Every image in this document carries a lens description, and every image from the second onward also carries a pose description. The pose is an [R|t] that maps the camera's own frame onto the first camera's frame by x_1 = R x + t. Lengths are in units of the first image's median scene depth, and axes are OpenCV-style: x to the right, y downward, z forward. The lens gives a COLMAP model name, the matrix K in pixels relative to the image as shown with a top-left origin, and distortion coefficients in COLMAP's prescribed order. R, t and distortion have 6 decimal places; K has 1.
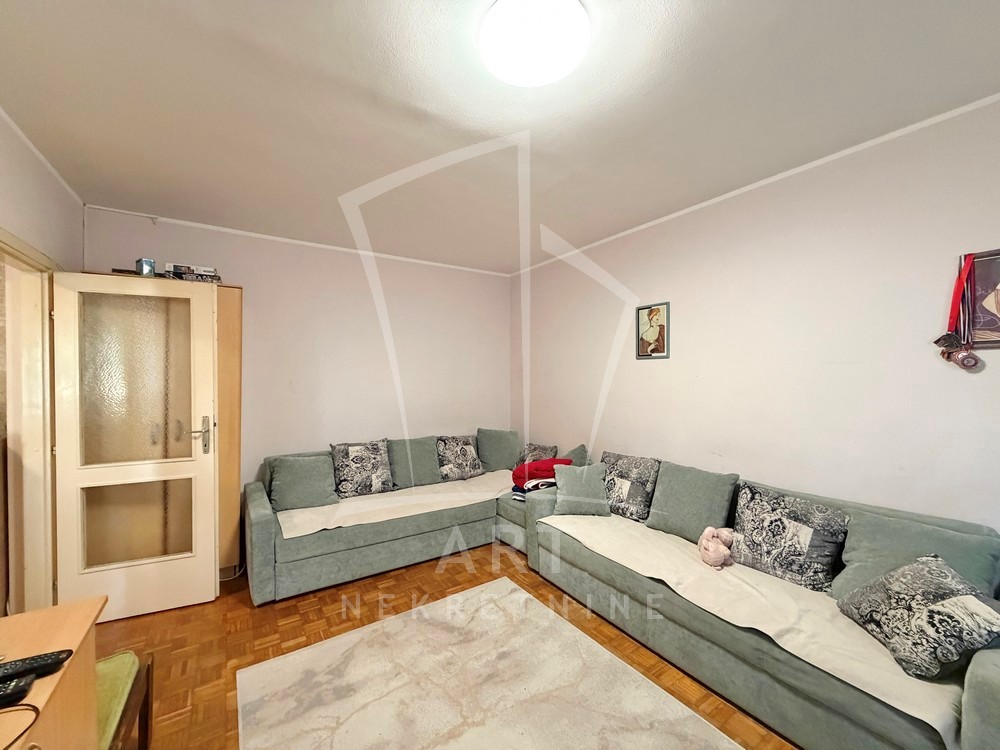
lens RADIAL K [[405.8, 0, 497.1], [0, 405.8, 375.8], [0, 0, 1]] dist [0.001091, -0.000333]
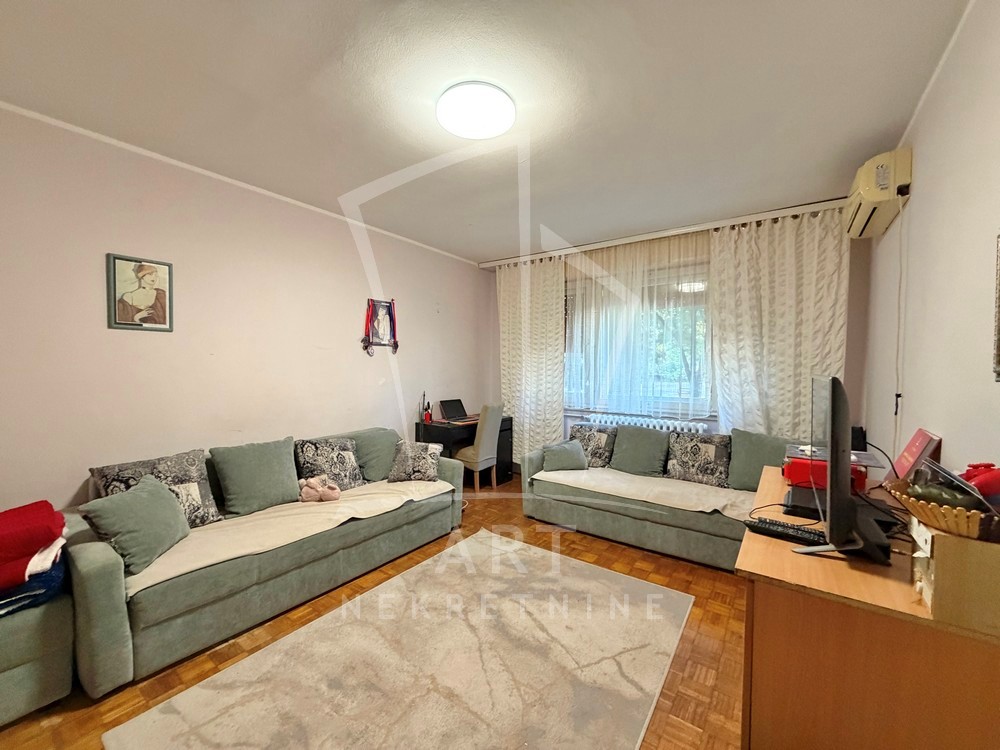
lens RADIAL K [[405.8, 0, 496.9], [0, 405.8, 374.5], [0, 0, 1]] dist [0.001091, -0.000333]
pose [[-0.369625, -0.021751, 0.928926, -0.598541], [-0.009129, 0.999763, 0.019777, 0.021151], [-0.929136, -0.001170, -0.369736, 0.688129]]
